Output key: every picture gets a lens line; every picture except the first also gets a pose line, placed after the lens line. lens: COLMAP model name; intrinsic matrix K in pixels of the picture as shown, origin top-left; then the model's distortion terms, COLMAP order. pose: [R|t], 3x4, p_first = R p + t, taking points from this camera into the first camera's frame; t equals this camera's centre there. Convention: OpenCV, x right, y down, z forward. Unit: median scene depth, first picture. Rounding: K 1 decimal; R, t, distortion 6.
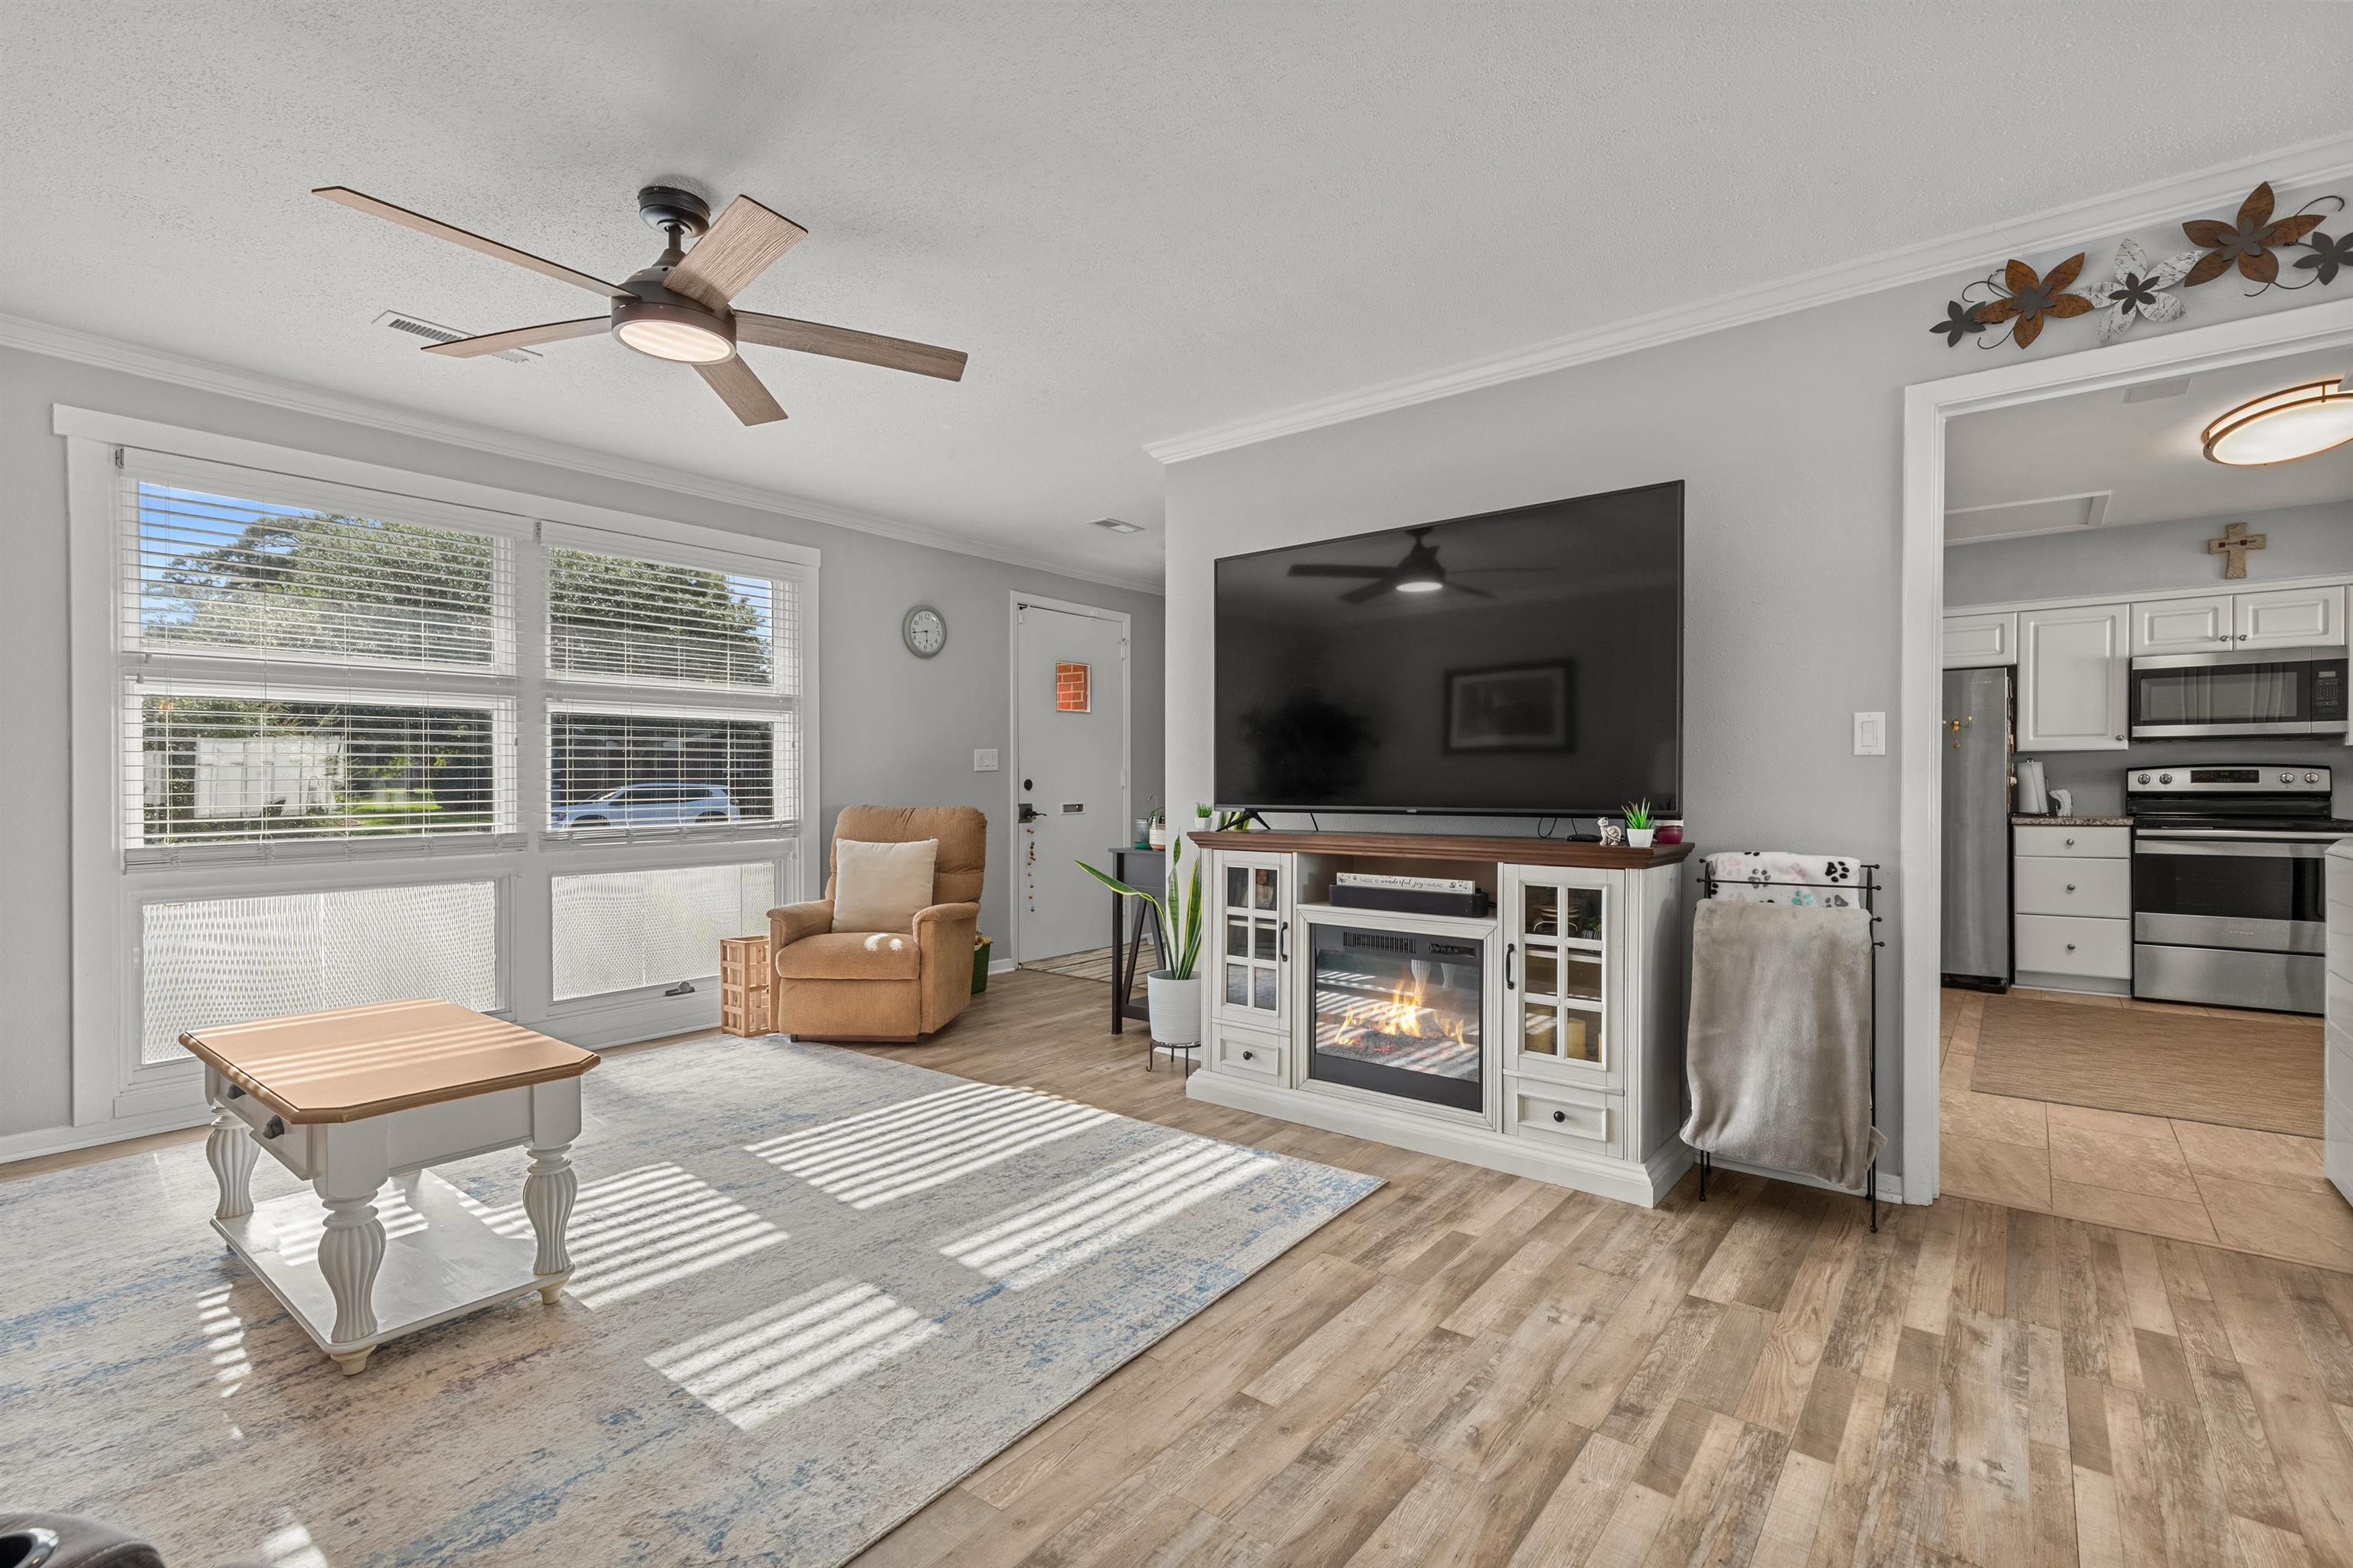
lens RADIAL K [[1059.5, 0, 1183.7], [0, 1059.5, 783.7], [0, 0, 1]] dist [-0.005216, 0.000475]
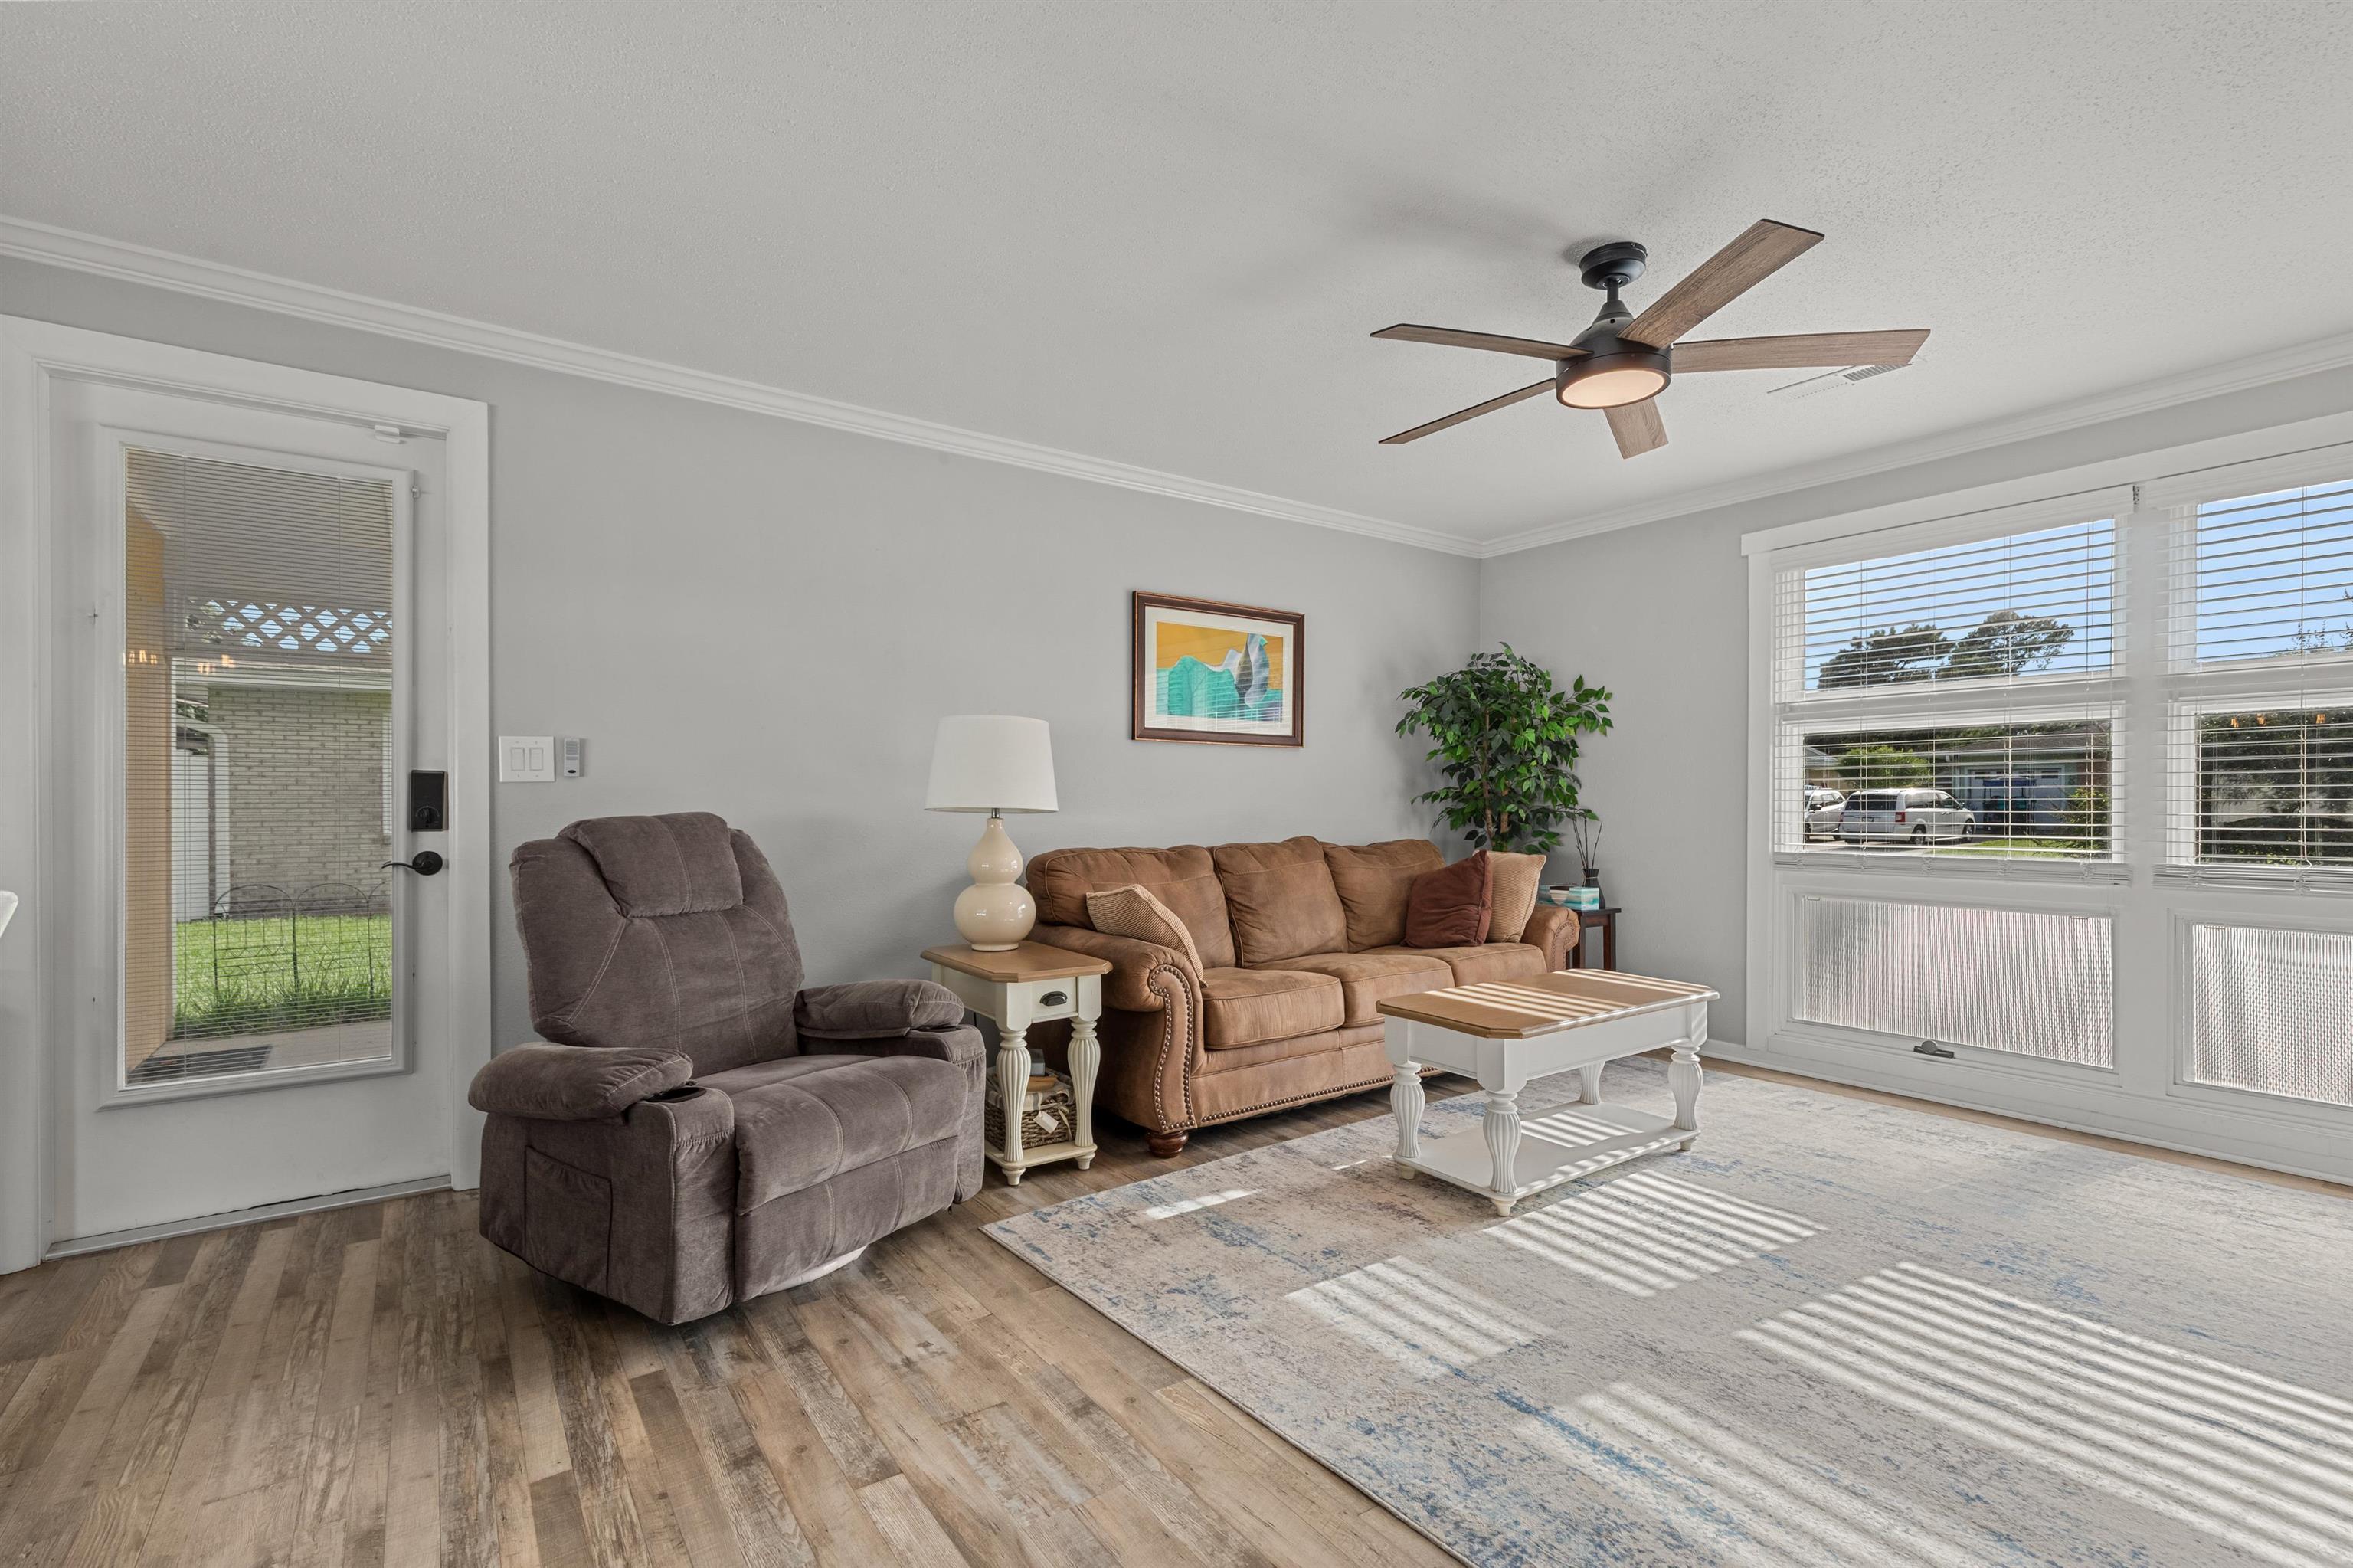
lens RADIAL K [[1059.5, 0, 1184.5], [0, 1059.5, 792.4], [0, 0, 1]] dist [-0.005216, 0.000475]
pose [[-0.280974, 0.007722, -0.959684, 0.554111], [0.007137, 0.999957, 0.005957, -0.029993], [0.959689, -0.005175, -0.281017, 0.737918]]
